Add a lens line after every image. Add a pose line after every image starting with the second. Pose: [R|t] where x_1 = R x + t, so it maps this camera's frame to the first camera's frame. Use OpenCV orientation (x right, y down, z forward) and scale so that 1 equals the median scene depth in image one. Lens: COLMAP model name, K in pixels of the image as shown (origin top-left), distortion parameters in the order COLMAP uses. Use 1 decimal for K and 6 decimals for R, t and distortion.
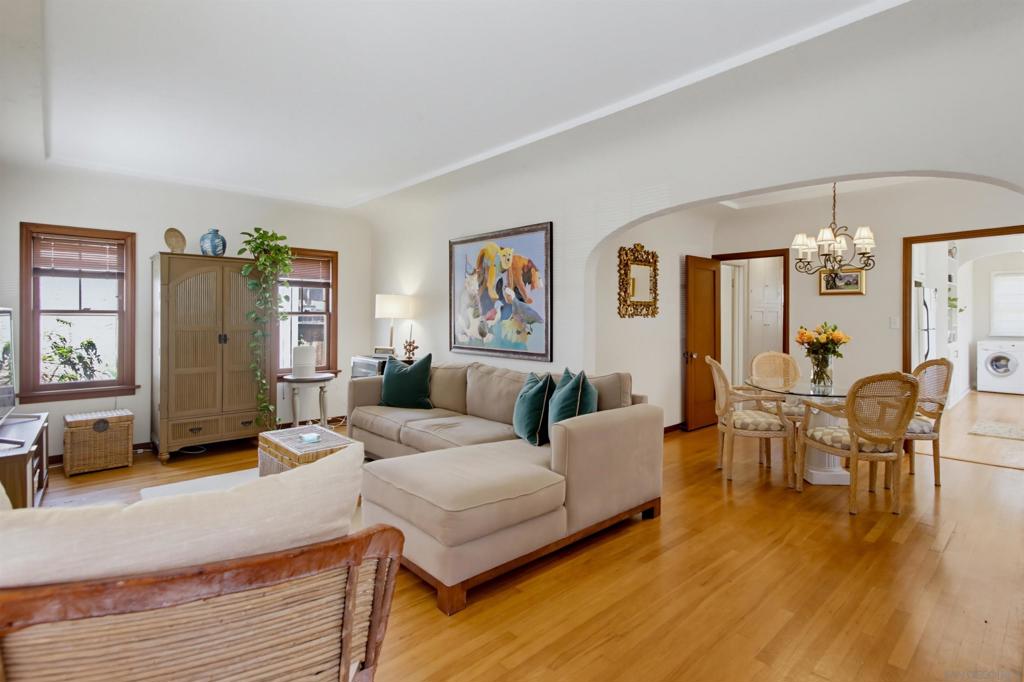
lens RADIAL K [[481.8, 0, 571.4], [0, 481.8, 319.8], [0, 0, 1]] dist [0.053566, 0.000342]
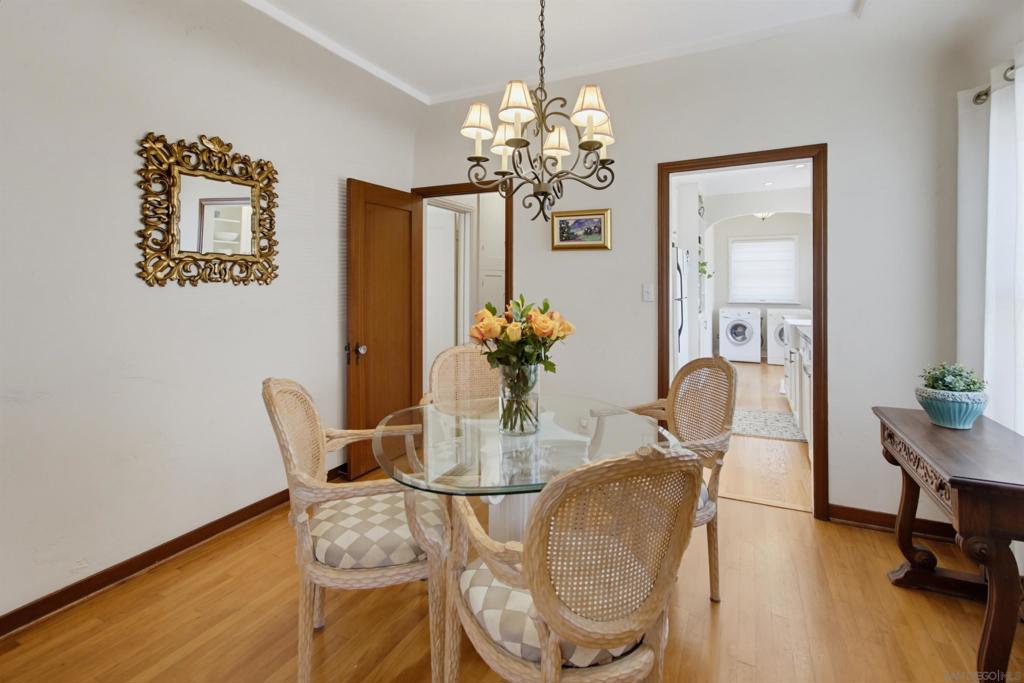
lens RADIAL K [[487.1, 0, 515.0], [0, 487.1, 283.7], [0, 0, 1]] dist [0.004511, 0.000940]
pose [[0.951451, -0.001619, 0.307796, 0.271521], [0.003437, 0.999980, -0.005364, -0.002620], [-0.307781, 0.006162, 0.951437, 0.413967]]
